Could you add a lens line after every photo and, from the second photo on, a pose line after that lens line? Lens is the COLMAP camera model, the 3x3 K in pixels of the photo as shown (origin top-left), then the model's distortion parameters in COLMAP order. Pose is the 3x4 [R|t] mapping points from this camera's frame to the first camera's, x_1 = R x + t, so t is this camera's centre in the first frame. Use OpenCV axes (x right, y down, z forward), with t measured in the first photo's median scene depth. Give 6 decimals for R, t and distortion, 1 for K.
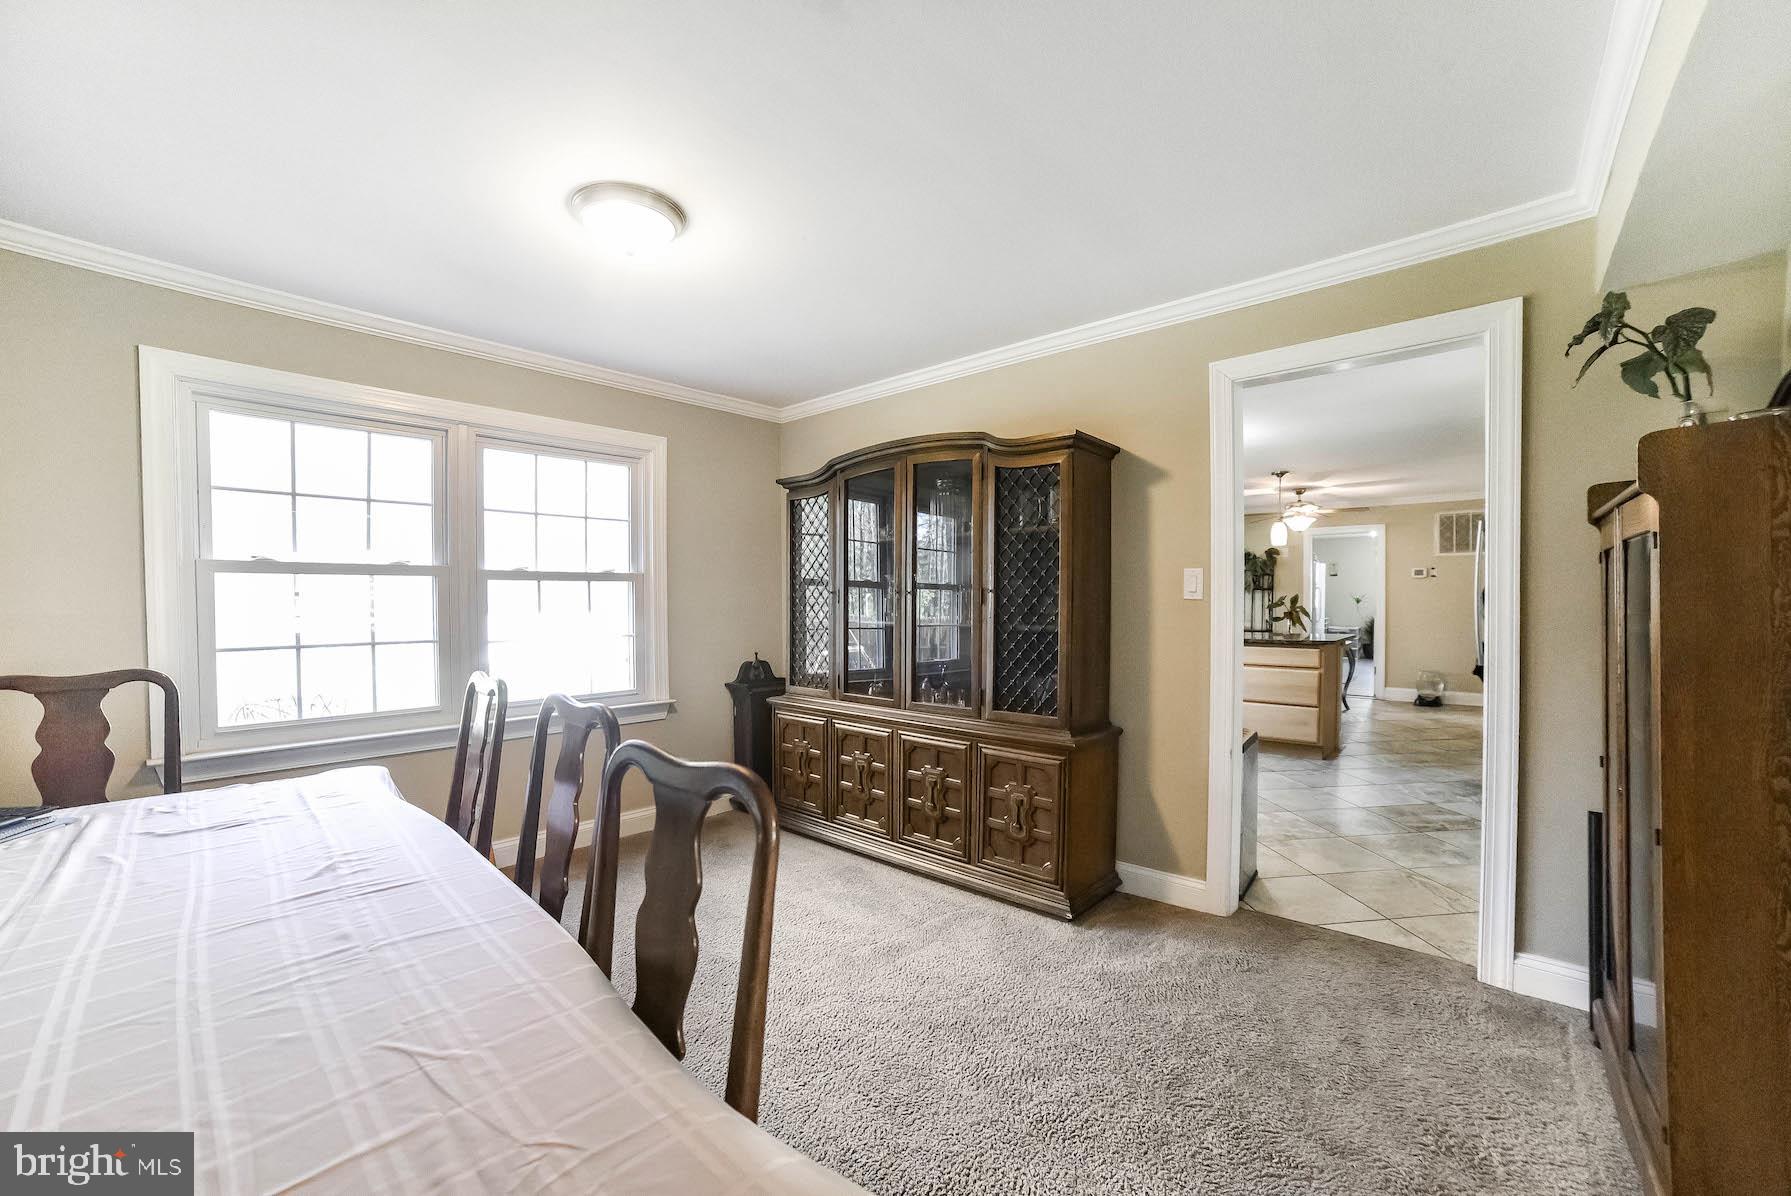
lens RADIAL K [[723.5, 0, 896.0], [0, 723.5, 606.8], [0, 0, 1]] dist [-0.082257, 0.034010]
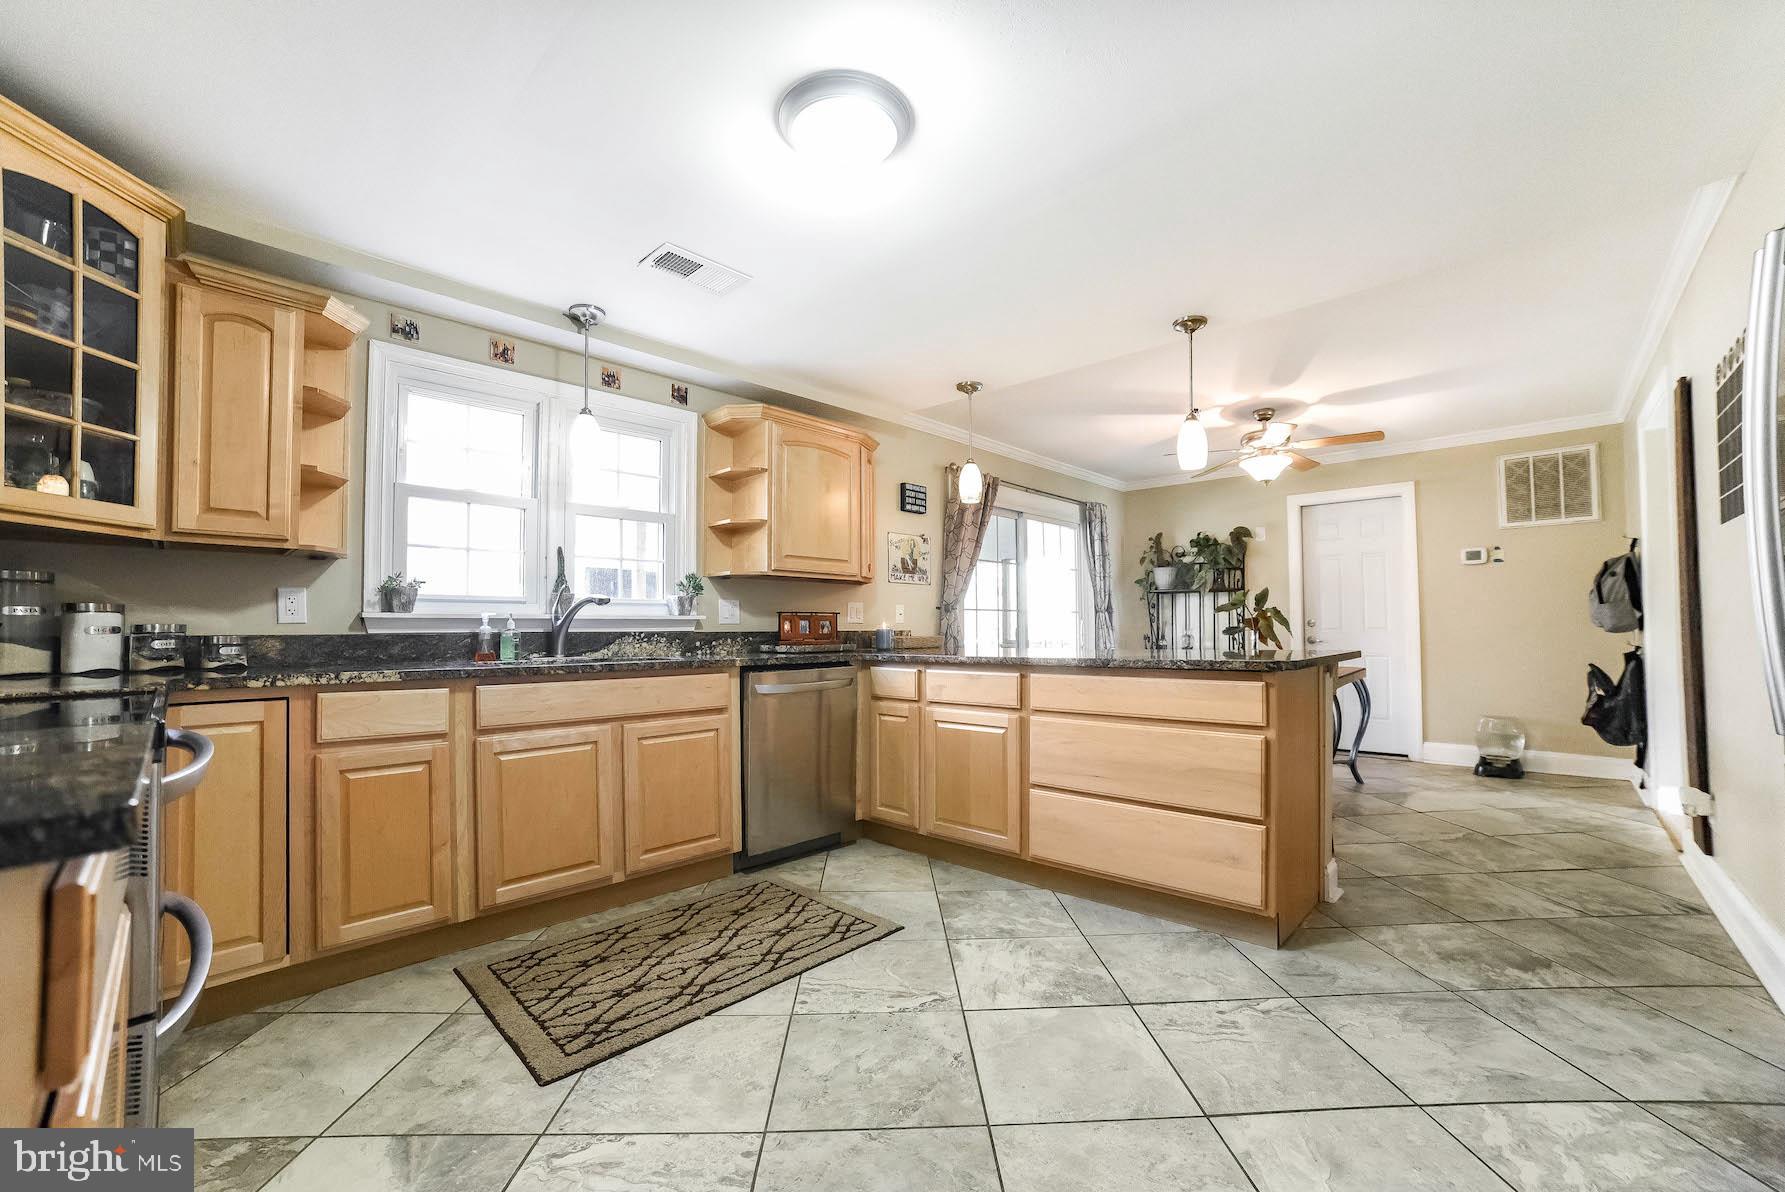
lens RADIAL K [[721.1, 0, 893.0], [0, 721.1, 604.8], [0, 0, 1]] dist [-0.082257, 0.034010]
pose [[0.999358, -0.004814, -0.035507, 0.266180], [0.003073, 0.998797, -0.048938, 0.023134], [0.035700, 0.048797, 0.998170, 0.385536]]
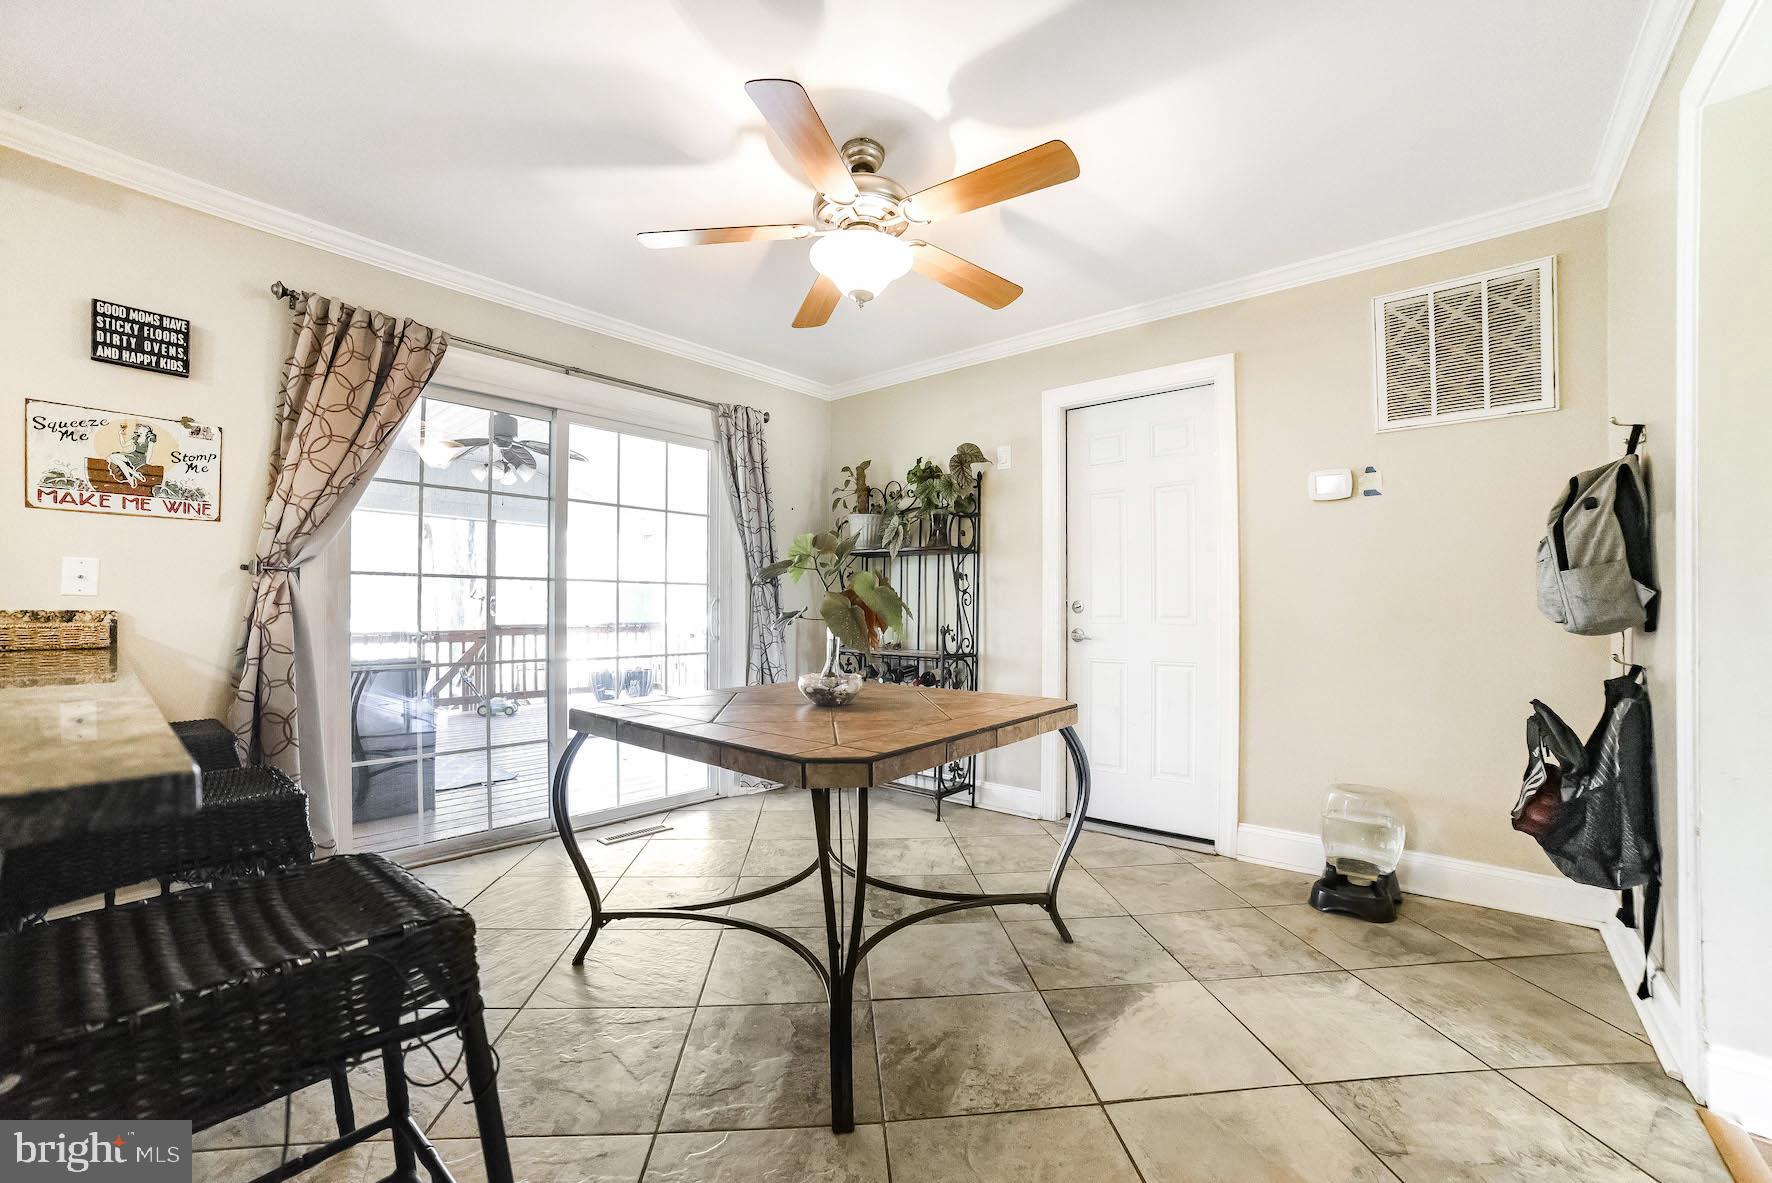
lens RADIAL K [[715.9, 0, 886.5], [0, 715.9, 600.2], [0, 0, 1]] dist [-0.082257, 0.034010]
pose [[0.999784, 0.006061, 0.019858, 0.550175], [-0.005514, 0.999607, -0.027481, 0.016350], [-0.020017, 0.027366, 0.999425, 0.697135]]
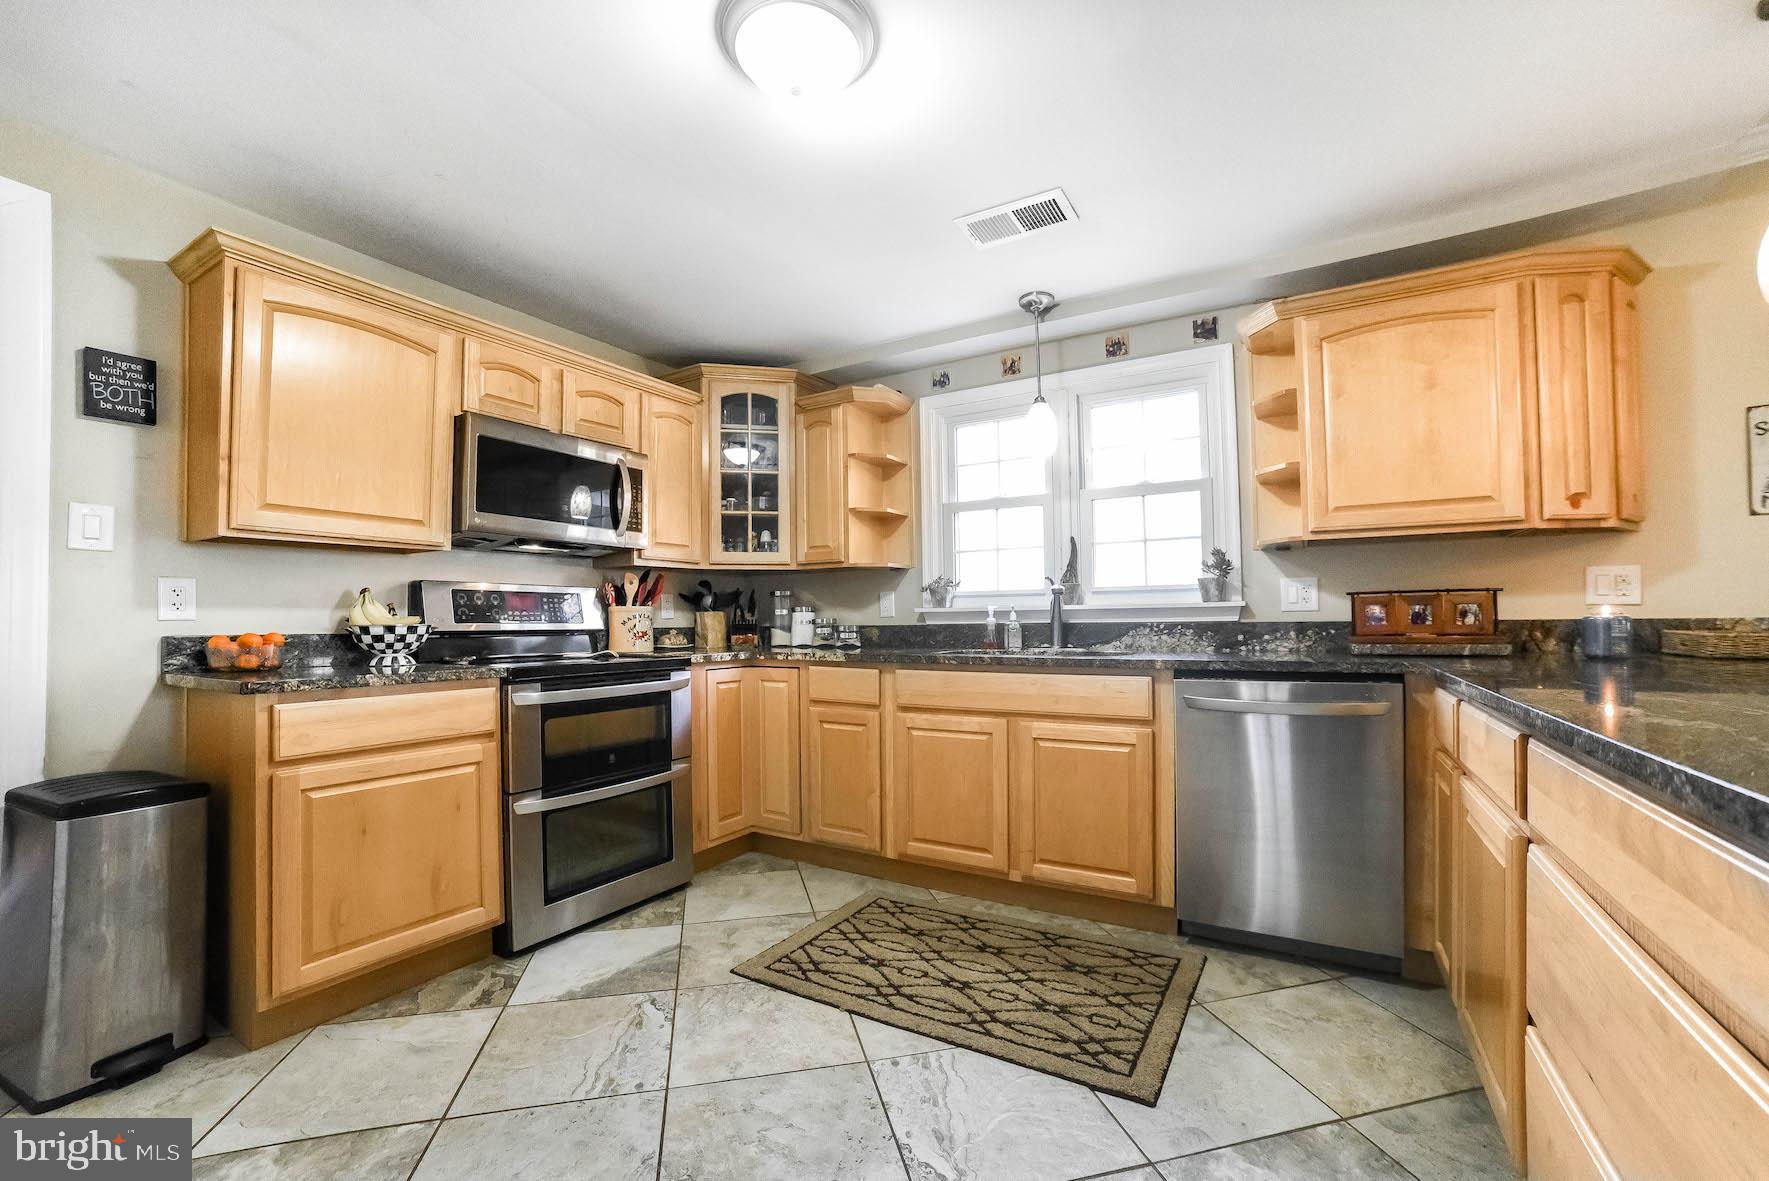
lens RADIAL K [[720.2, 0, 887.1], [0, 720.2, 604.0], [0, 0, 1]] dist [-0.089952, 0.034926]
pose [[0.177341, -0.020096, -0.983944, 0.431602], [-0.005265, 0.999758, -0.021368, 0.017187], [0.984135, 0.008970, 0.177192, 0.595085]]
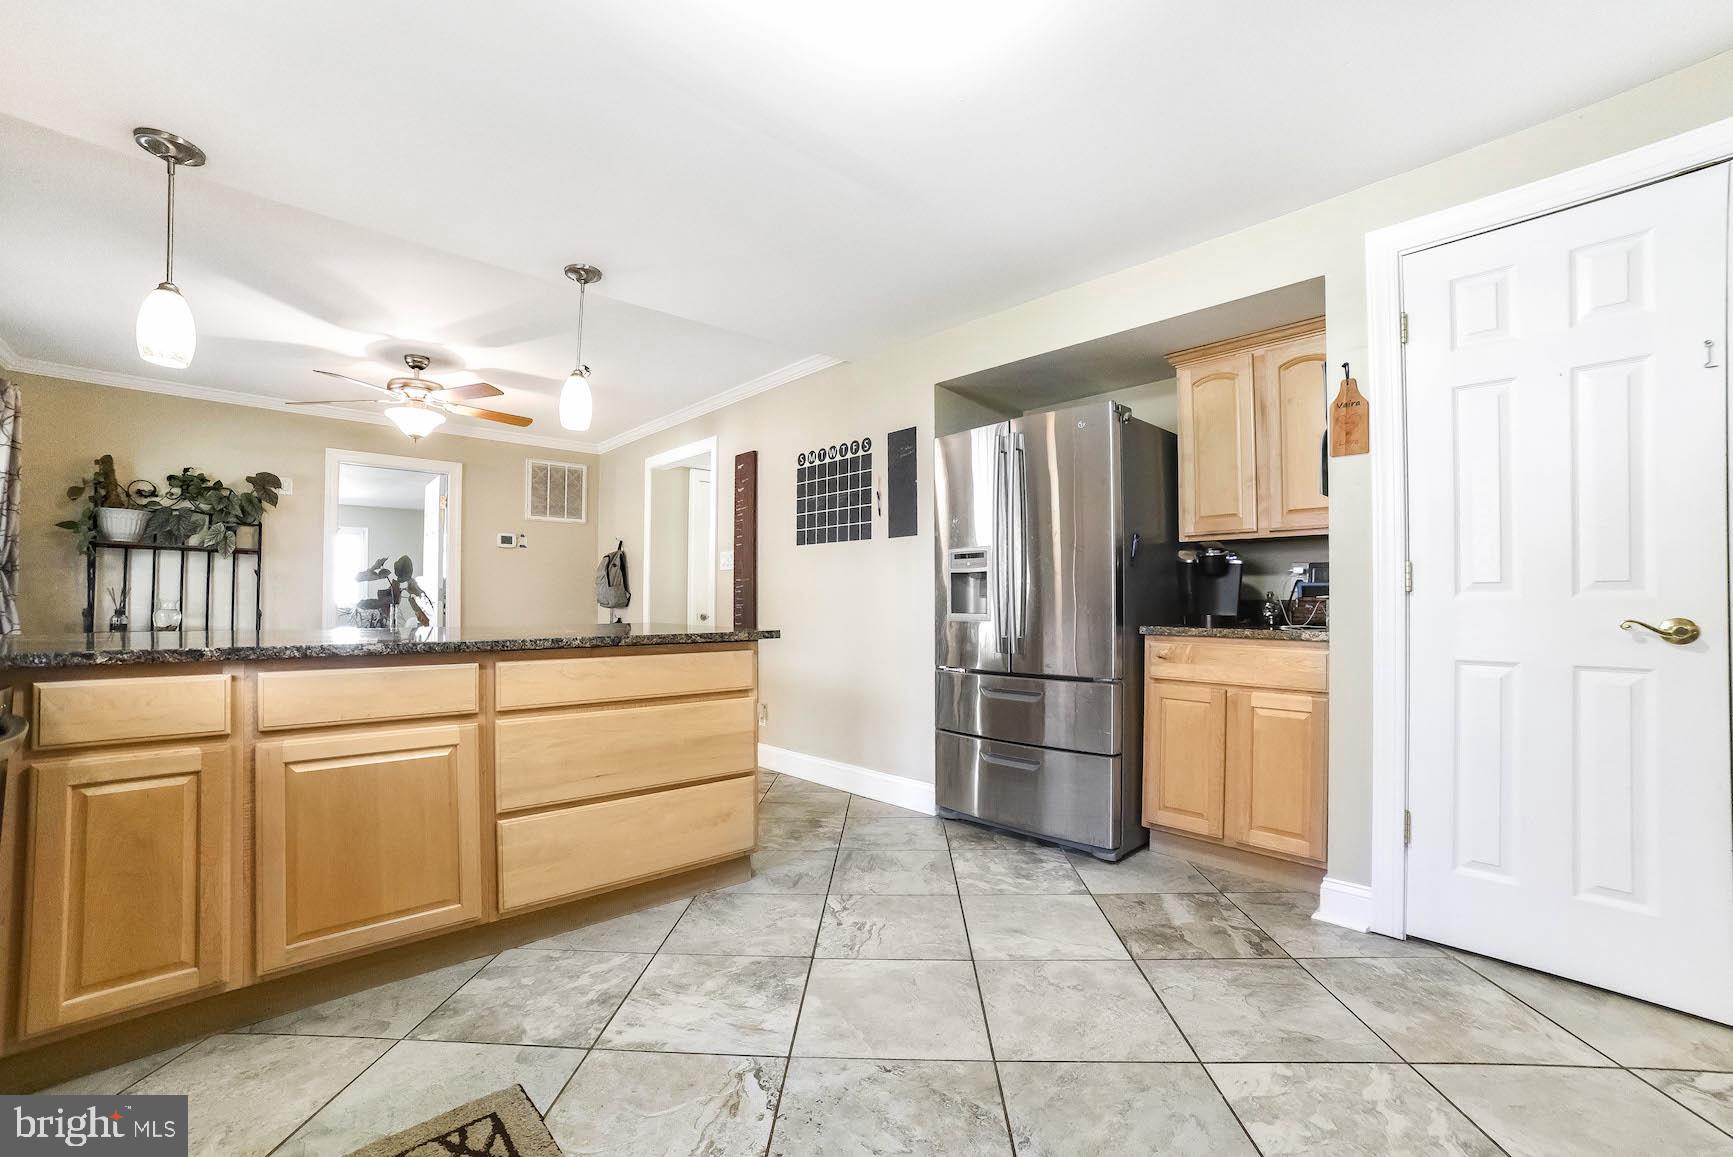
lens RADIAL K [[723.0, 0, 867.5], [0, 723.0, 587.5], [0, 0, 1]] dist [-0.083100, 0.034628]
pose [[0.099045, 0.025226, 0.994763, 0.082428], [0.010538, 0.999596, -0.026398, 0.021549], [-0.995027, 0.013097, 0.098739, 0.587578]]
